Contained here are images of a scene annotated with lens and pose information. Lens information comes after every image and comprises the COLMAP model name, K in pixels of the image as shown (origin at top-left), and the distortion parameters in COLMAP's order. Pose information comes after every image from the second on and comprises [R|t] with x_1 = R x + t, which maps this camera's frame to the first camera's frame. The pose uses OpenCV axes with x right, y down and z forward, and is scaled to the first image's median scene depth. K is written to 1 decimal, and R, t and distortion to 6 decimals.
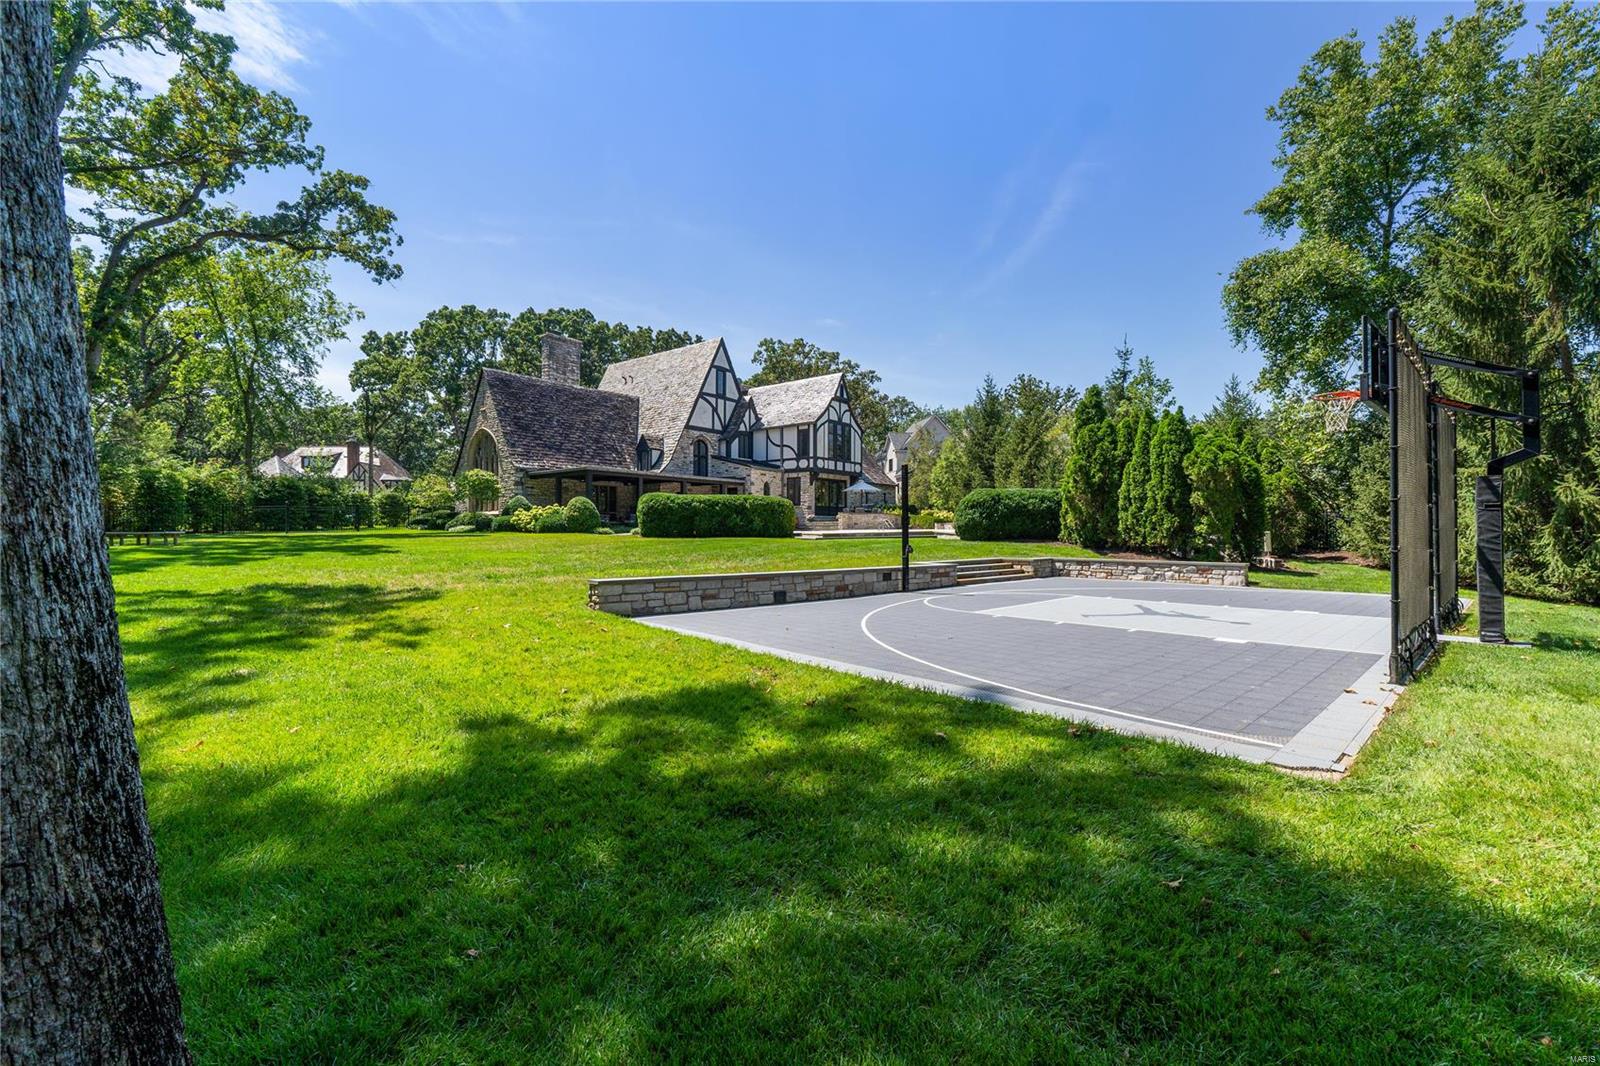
lens RADIAL K [[664.4, 0, 806.4], [0, 664.4, 525.9], [0, 0, 1]] dist [-0.000317, -0.000723]
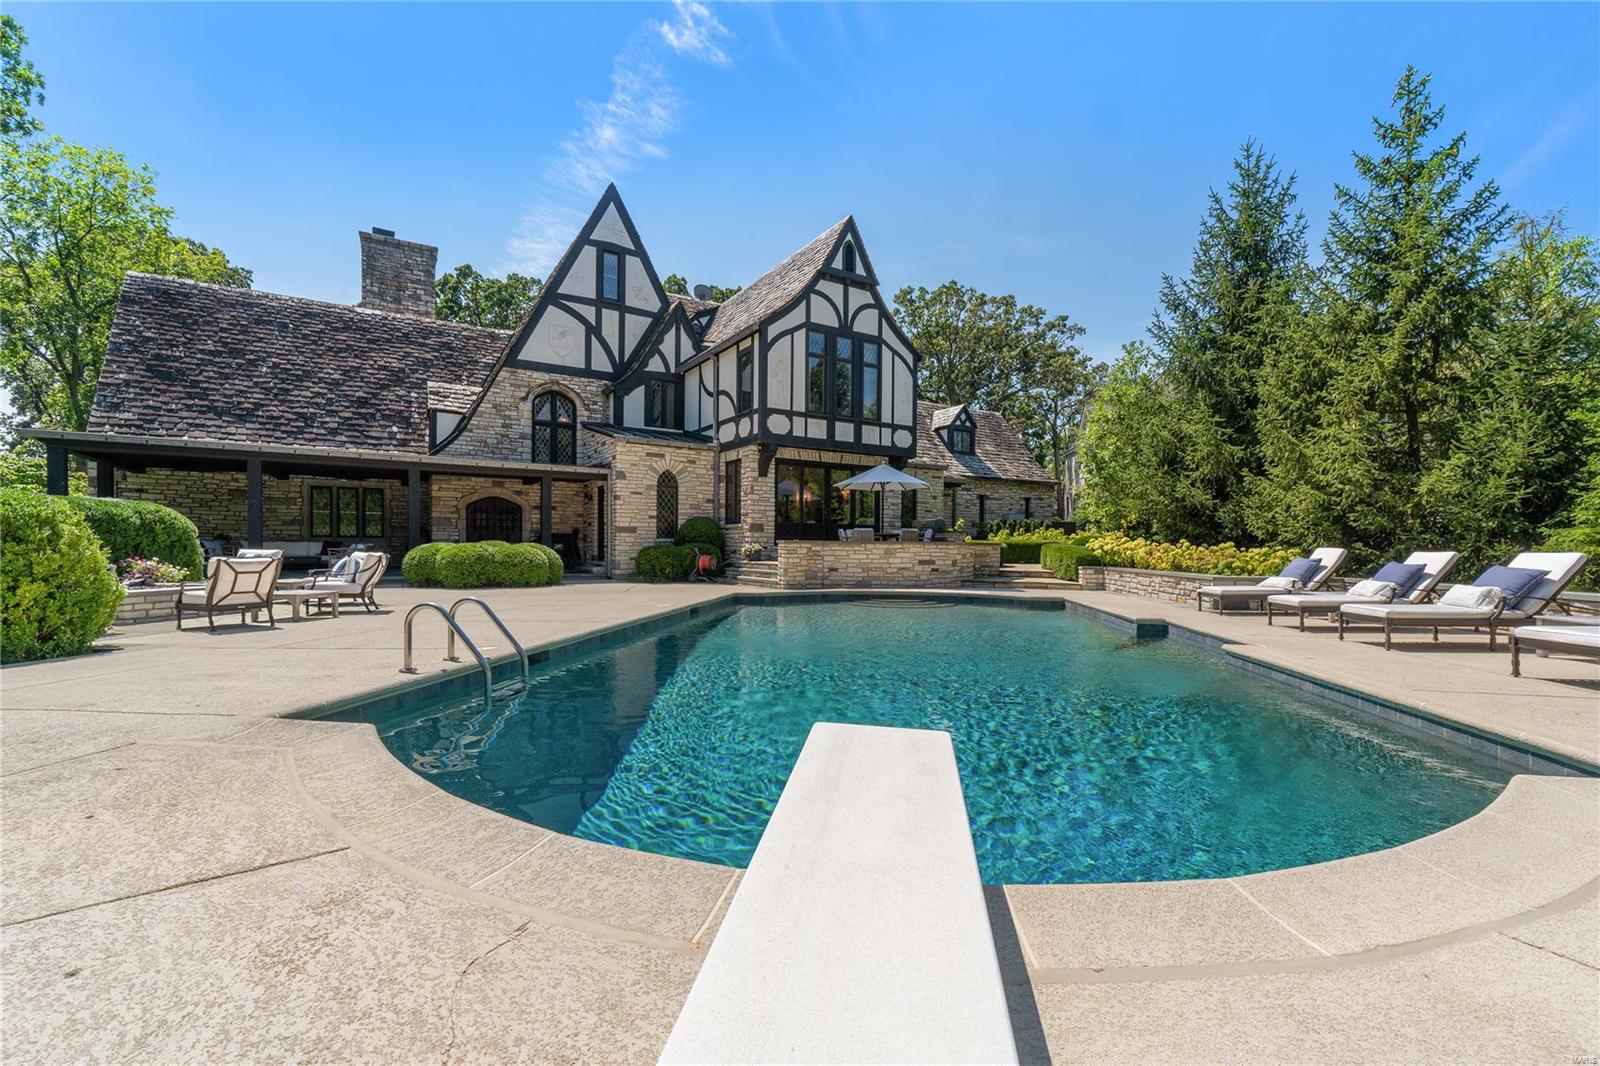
lens RADIAL K [[664.4, 0, 786.0], [0, 664.4, 558.4], [0, 0, 1]] dist [-0.000317, -0.000723]
pose [[0.932341, 0.011736, -0.361390, 0.178201], [-0.002467, 0.999656, 0.026099, -0.018340], [0.361572, -0.023441, 0.932049, 0.589588]]
